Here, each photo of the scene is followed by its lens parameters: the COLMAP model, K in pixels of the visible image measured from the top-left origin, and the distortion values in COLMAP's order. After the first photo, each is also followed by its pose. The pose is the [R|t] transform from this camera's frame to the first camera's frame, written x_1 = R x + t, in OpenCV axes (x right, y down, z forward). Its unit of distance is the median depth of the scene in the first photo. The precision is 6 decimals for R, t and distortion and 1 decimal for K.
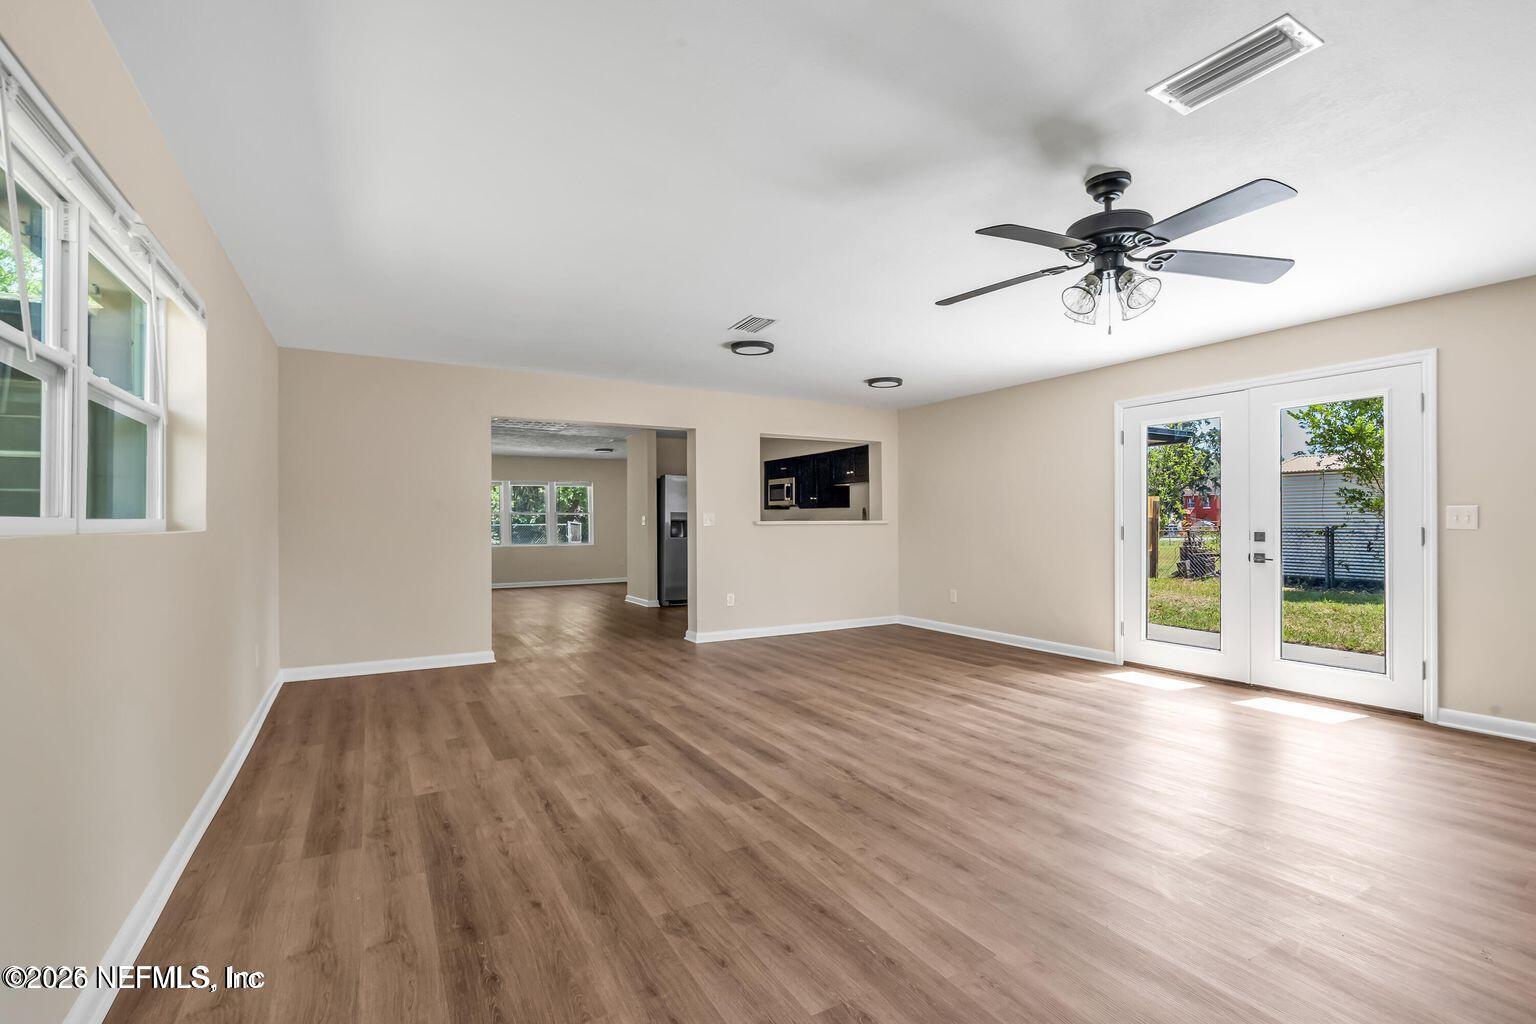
lens RADIAL K [[695.1, 0, 768.5], [0, 695.1, 521.1], [0, 0, 1]] dist [-0.001615, 0.000210]
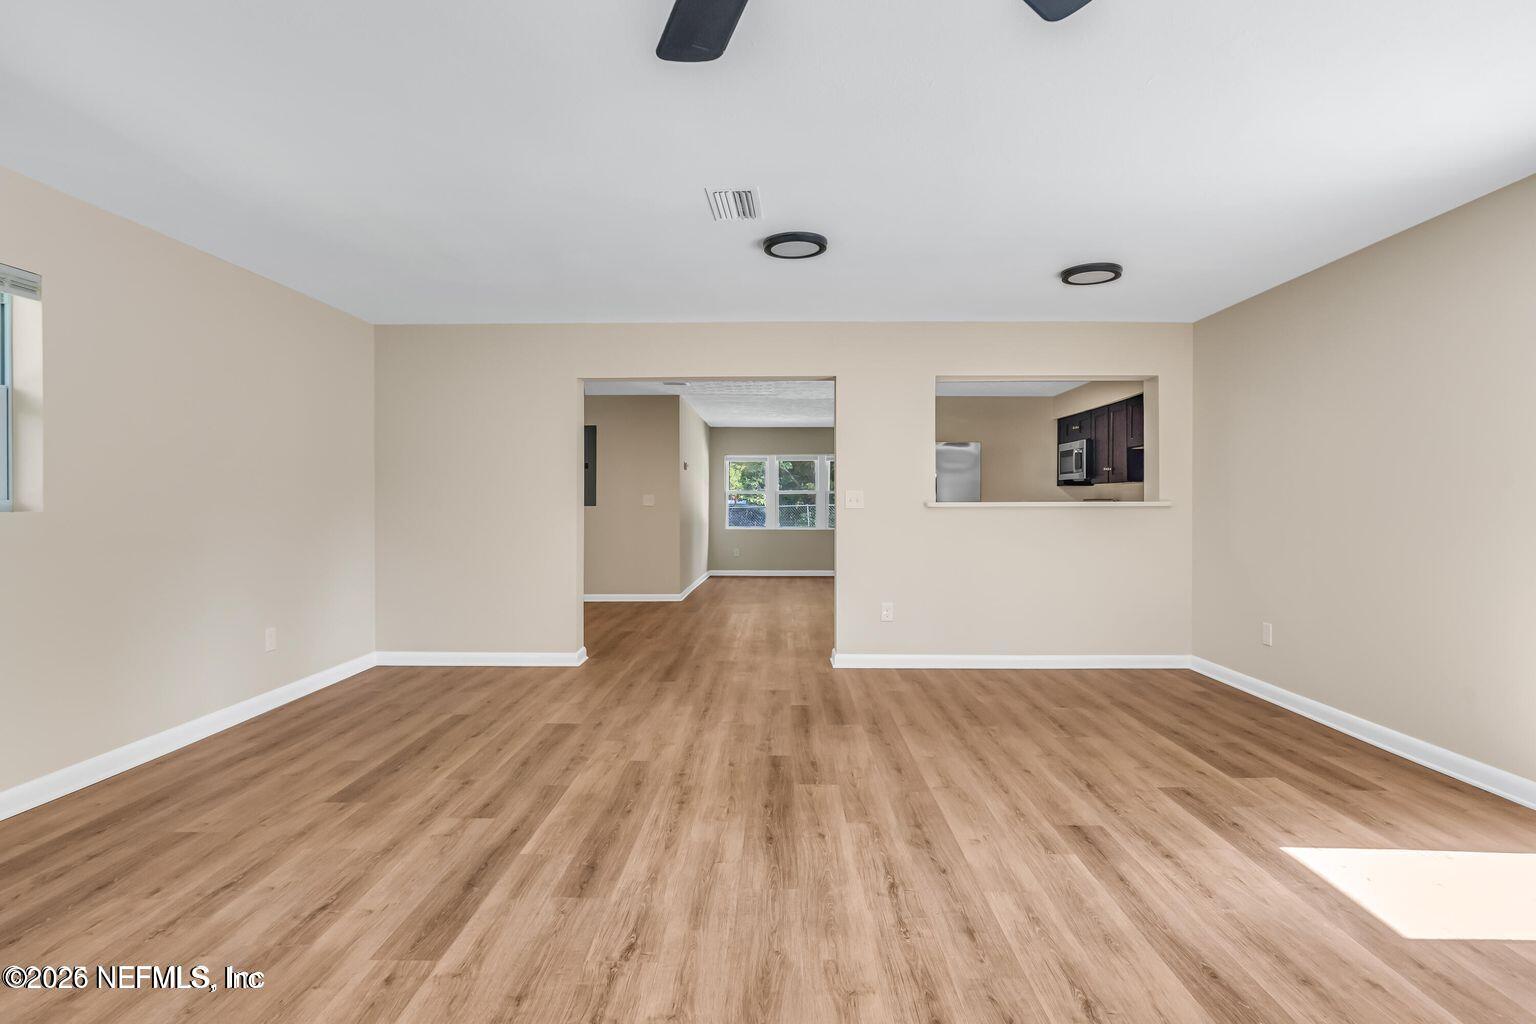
lens RADIAL K [[788.6, 0, 764.4], [0, 788.6, 489.6], [0, 0, 1]] dist [0.003477, -0.001765]
pose [[0.858818, -0.006338, -0.512242, 0.512323], [-0.001126, 0.999898, -0.014259, -0.001224], [0.512280, 0.012823, 0.858723, 0.479167]]
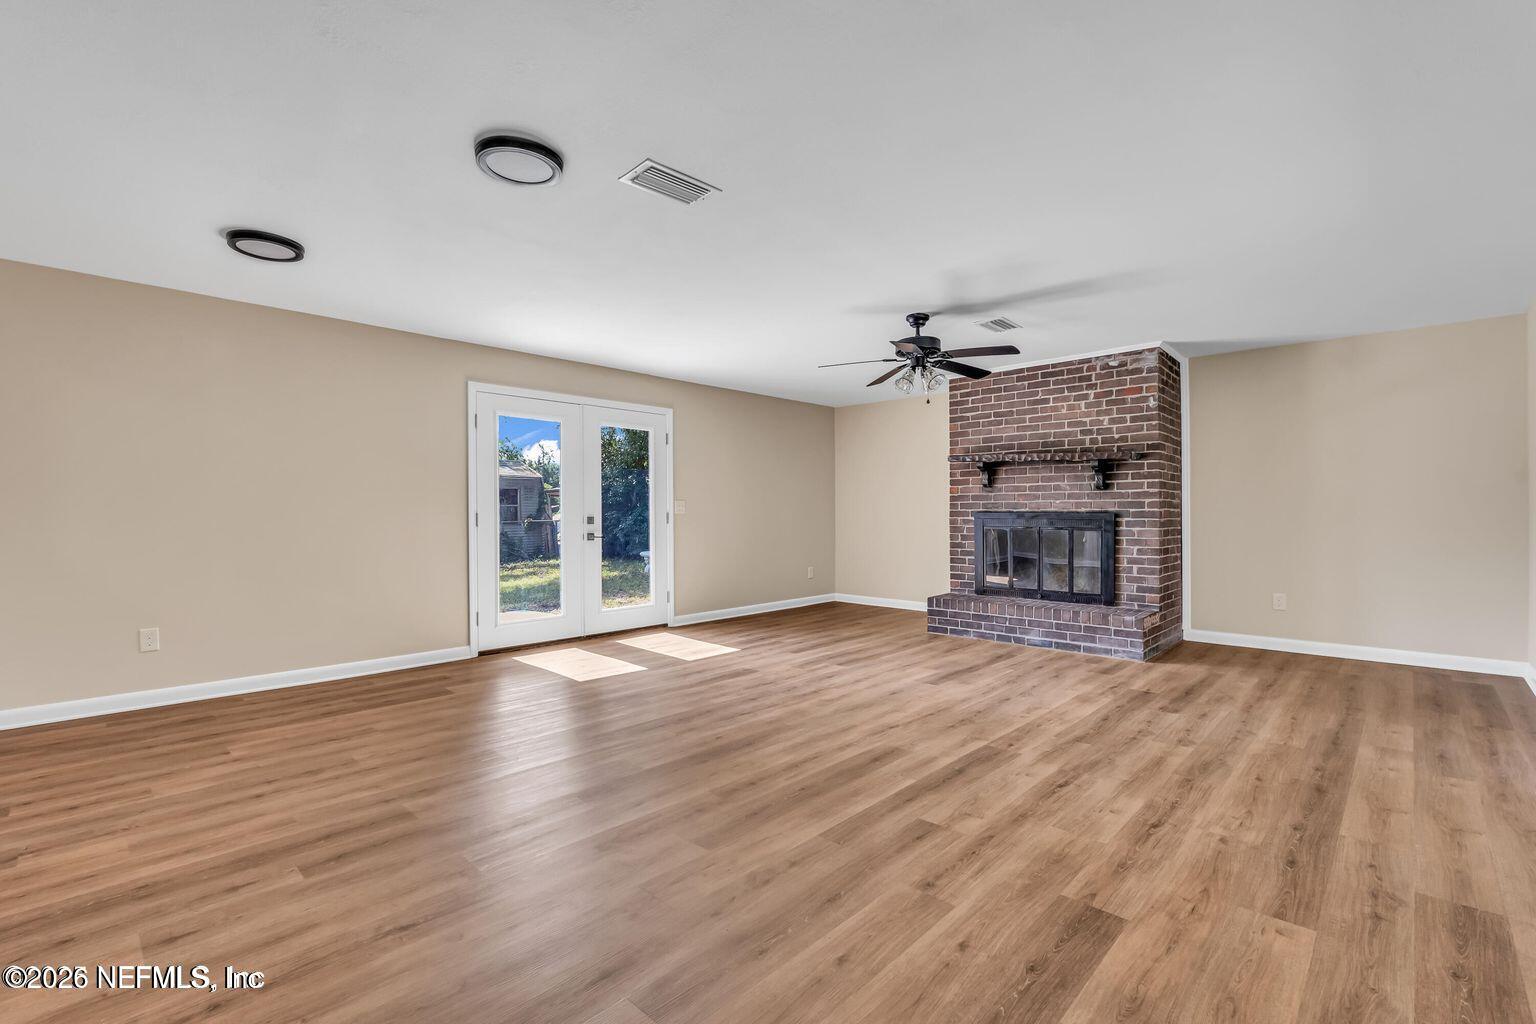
lens RADIAL K [[684.0, 0, 768.3], [0, 684.0, 509.3], [0, 0, 1]] dist [0.000203, -0.000874]
pose [[-0.289842, 0.013641, 0.956977, -0.834554], [0.001481, 0.999904, -0.013805, 0.027759], [-0.957073, -0.002584, -0.289835, 1.435558]]
